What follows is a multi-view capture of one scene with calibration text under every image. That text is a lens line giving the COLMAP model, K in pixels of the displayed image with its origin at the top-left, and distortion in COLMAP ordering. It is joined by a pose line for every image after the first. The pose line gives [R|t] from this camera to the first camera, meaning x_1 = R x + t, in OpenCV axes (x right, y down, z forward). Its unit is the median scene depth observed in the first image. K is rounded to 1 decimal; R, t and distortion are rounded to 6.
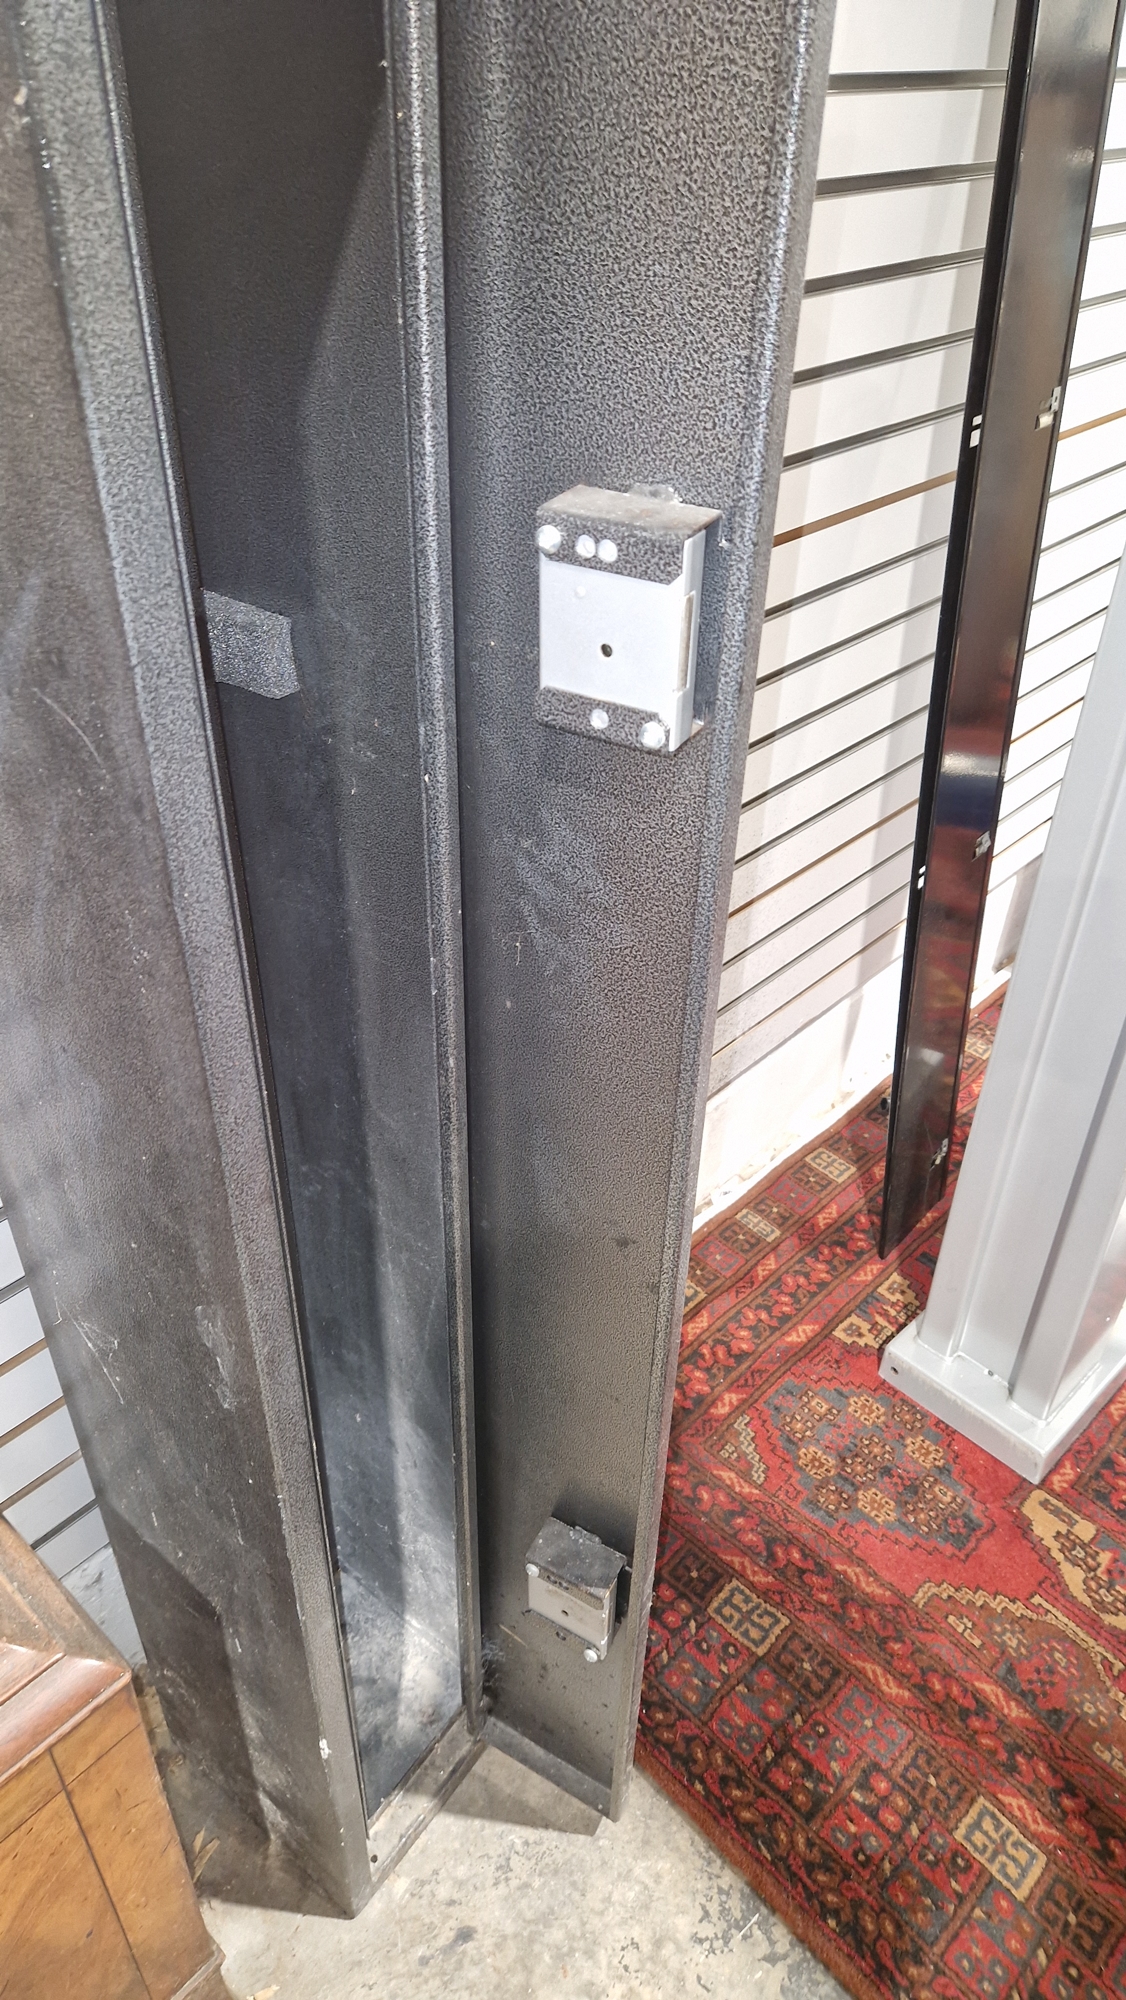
lens RADIAL K [[1353.9, 0, 539.7], [0, 1353.9, 1000.1], [0, 0, 1]] dist [0.032605, -0.033797]
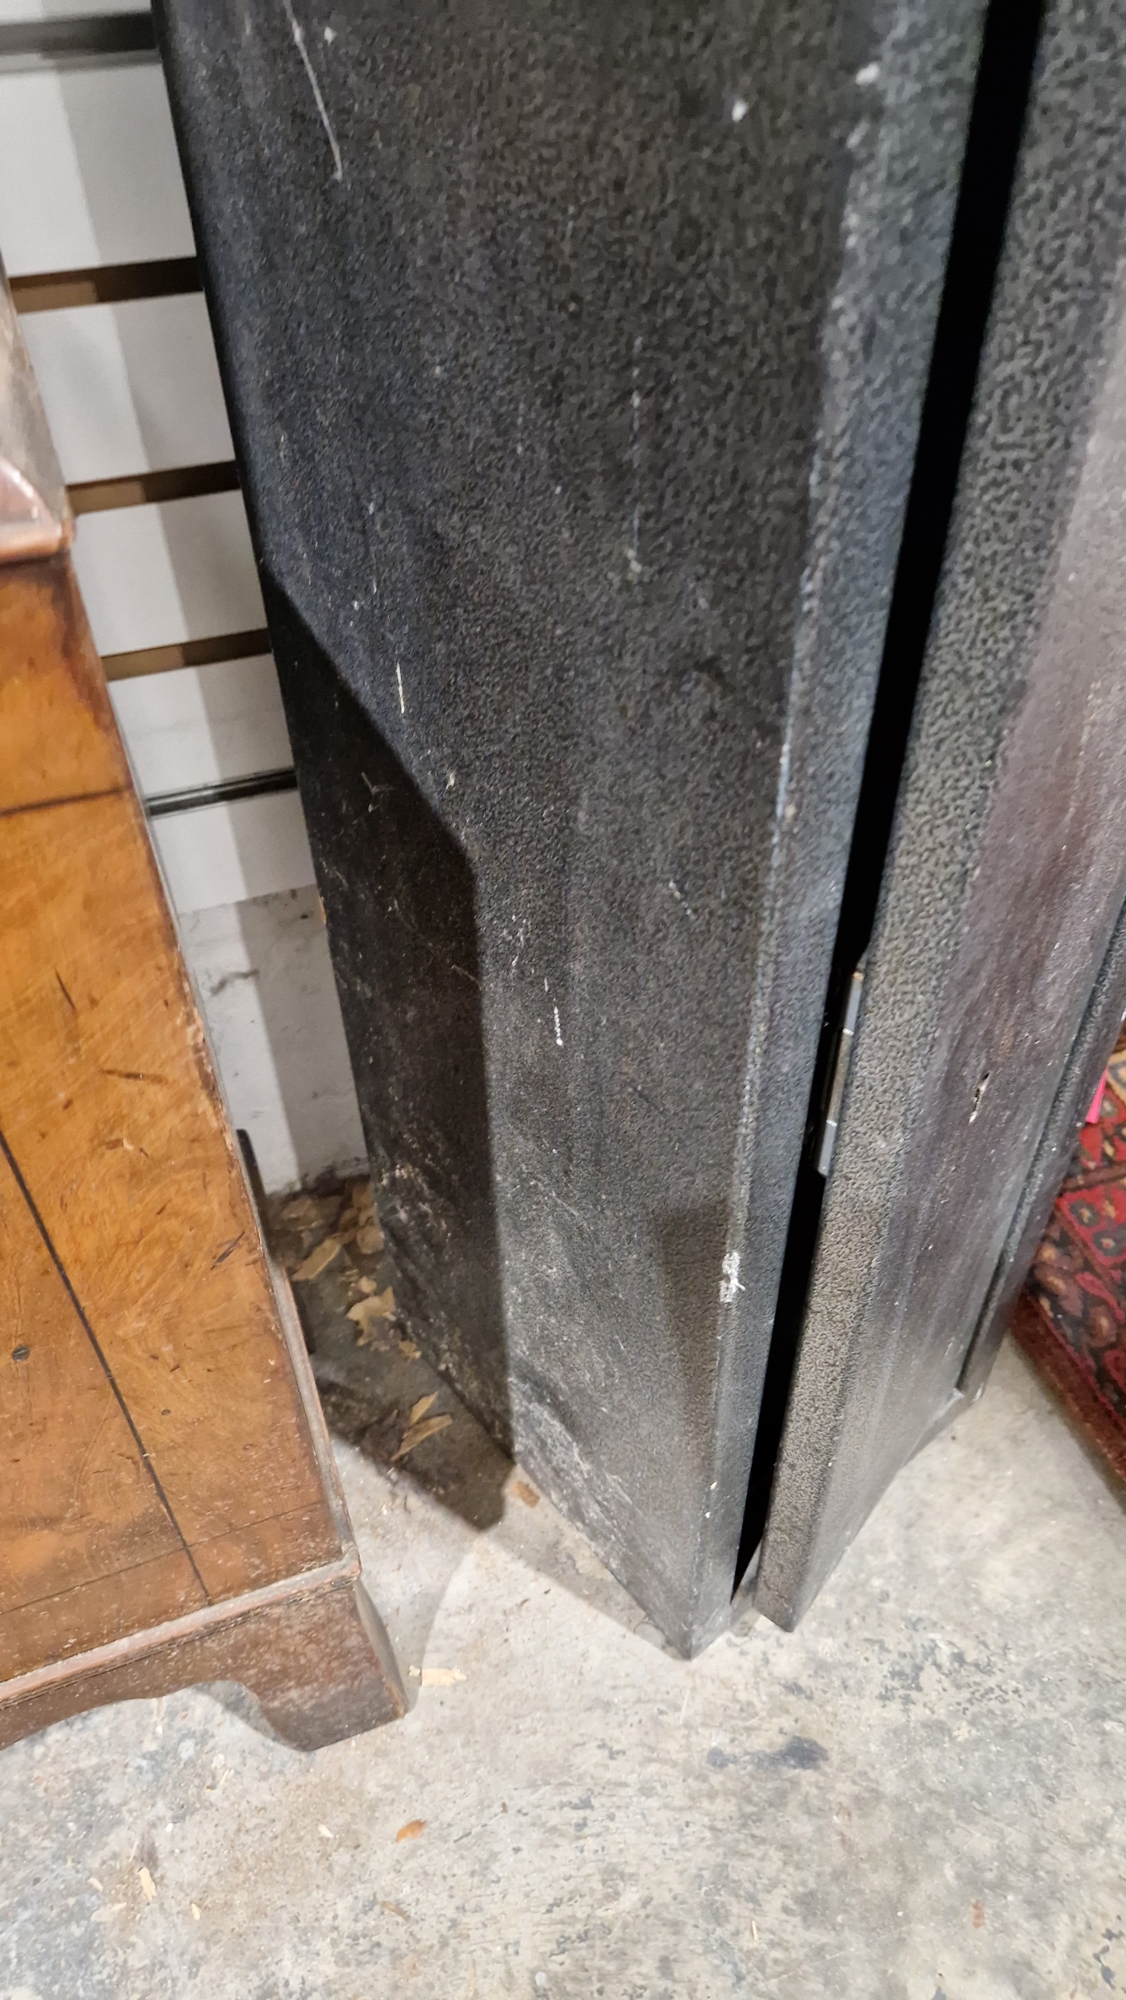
lens RADIAL K [[1353.9, 0, 558.9], [0, 1353.9, 1015.5], [0, 0, 1]] dist [0.032605, -0.033797]
pose [[0.895542, 0.297373, -0.331021, -0.060557], [-0.252999, 0.952238, 0.170983, 0.420970], [0.366056, -0.069375, 0.928003, 0.602455]]
